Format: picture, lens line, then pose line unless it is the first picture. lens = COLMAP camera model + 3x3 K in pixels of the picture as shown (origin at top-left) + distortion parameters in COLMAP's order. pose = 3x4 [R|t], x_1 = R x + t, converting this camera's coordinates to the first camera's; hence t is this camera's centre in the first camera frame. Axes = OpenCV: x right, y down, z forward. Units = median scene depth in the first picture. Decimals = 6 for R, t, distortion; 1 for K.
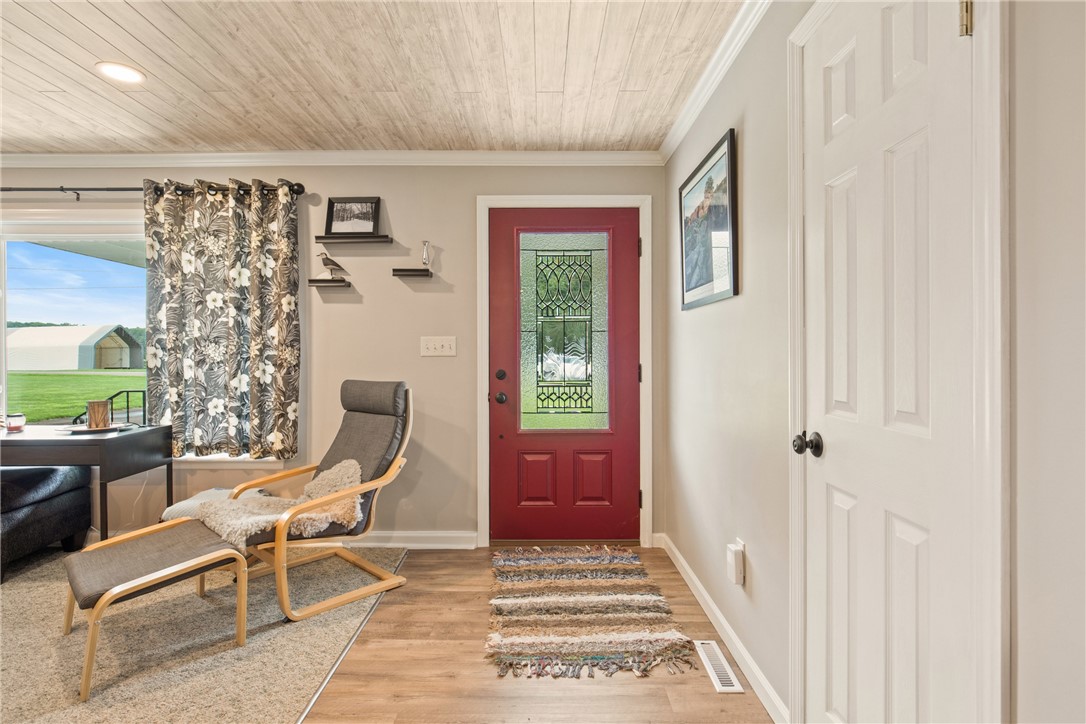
lens RADIAL K [[547.2, 0, 542.8], [0, 547.2, 357.4], [0, 0, 1]] dist [-0.005155, -0.000164]
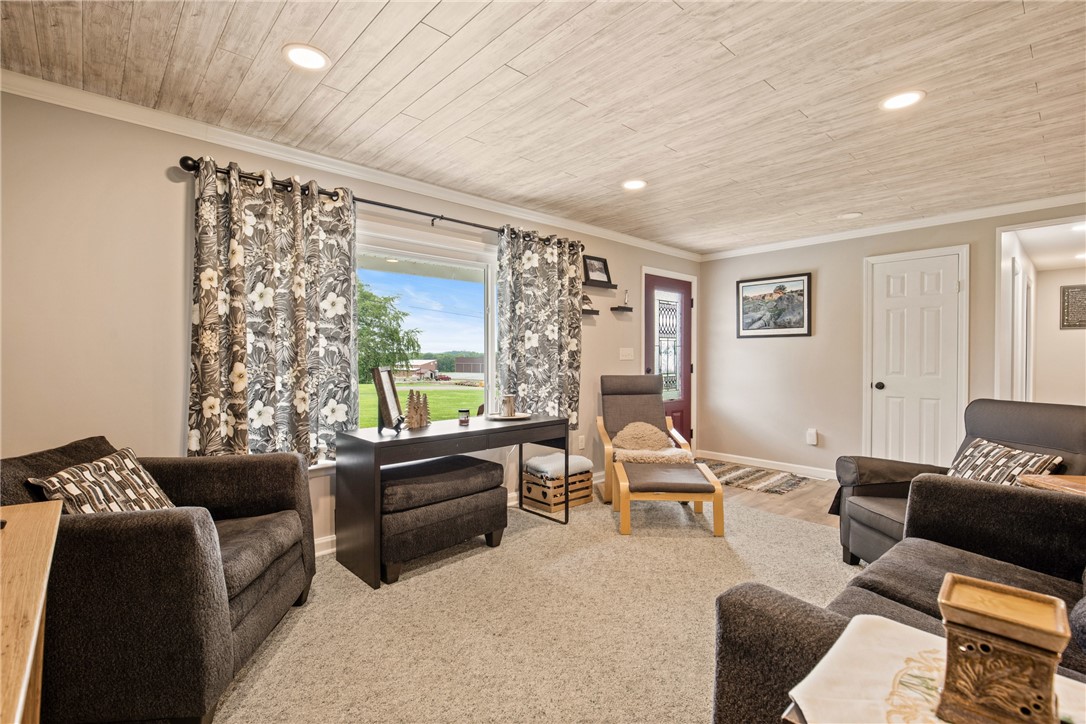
lens RADIAL K [[497.3, 0, 539.6], [0, 497.3, 365.5], [0, 0, 1]] dist [0.002587, -0.000444]
pose [[0.738493, -0.011229, 0.674168, -1.424344], [0.003938, 0.999916, 0.012341, -0.005092], [-0.674250, -0.006459, 0.738475, 0.071150]]
